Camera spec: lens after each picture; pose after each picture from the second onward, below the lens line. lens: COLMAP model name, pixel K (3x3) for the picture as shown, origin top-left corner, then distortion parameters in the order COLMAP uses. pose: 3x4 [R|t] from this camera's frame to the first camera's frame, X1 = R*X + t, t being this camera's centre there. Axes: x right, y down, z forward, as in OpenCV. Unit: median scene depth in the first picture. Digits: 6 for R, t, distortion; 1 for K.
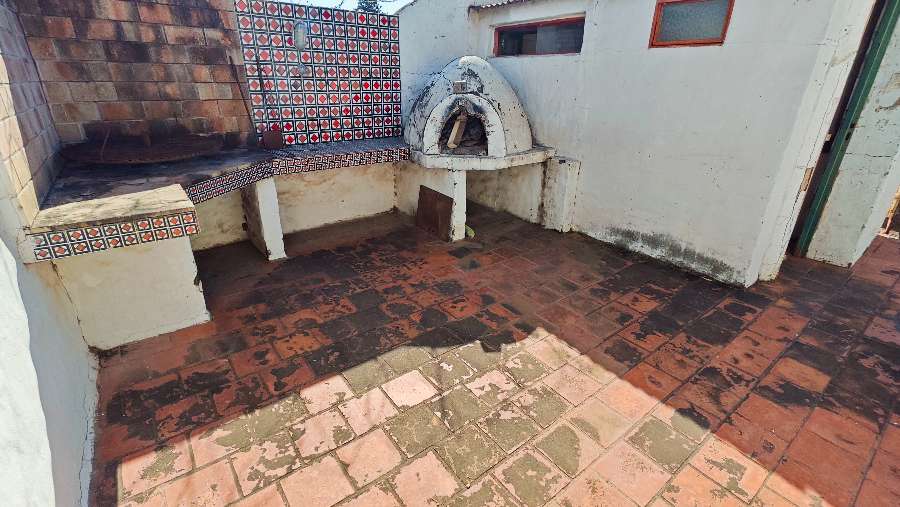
lens RADIAL K [[412.0, 0, 450.6], [0, 412.0, 251.9], [0, 0, 1]] dist [0.001063, 0.000361]
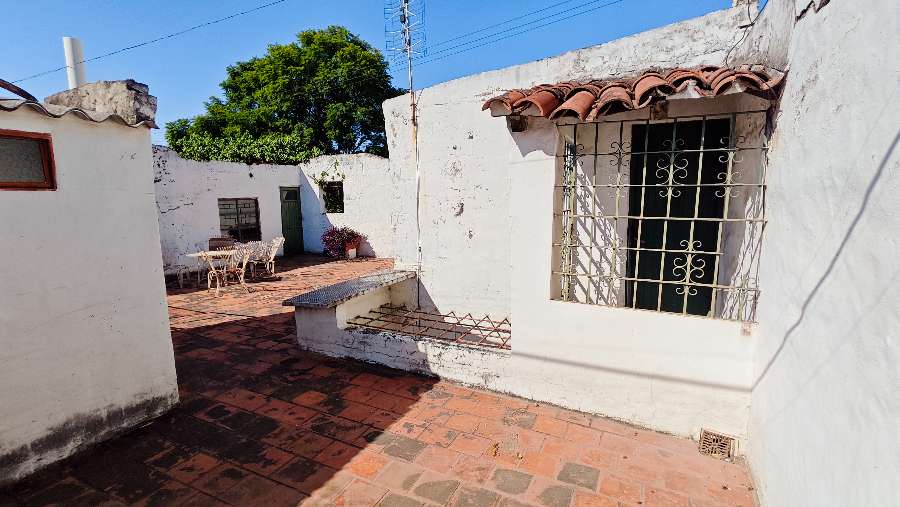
lens RADIAL K [[412.0, 0, 451.1], [0, 412.0, 254.8], [0, 0, 1]] dist [0.001063, 0.000361]
pose [[-0.450483, -0.132937, 0.882832, -0.562764], [0.362047, 0.876692, 0.316754, -0.400629], [-0.816080, 0.462319, -0.346805, 0.775496]]
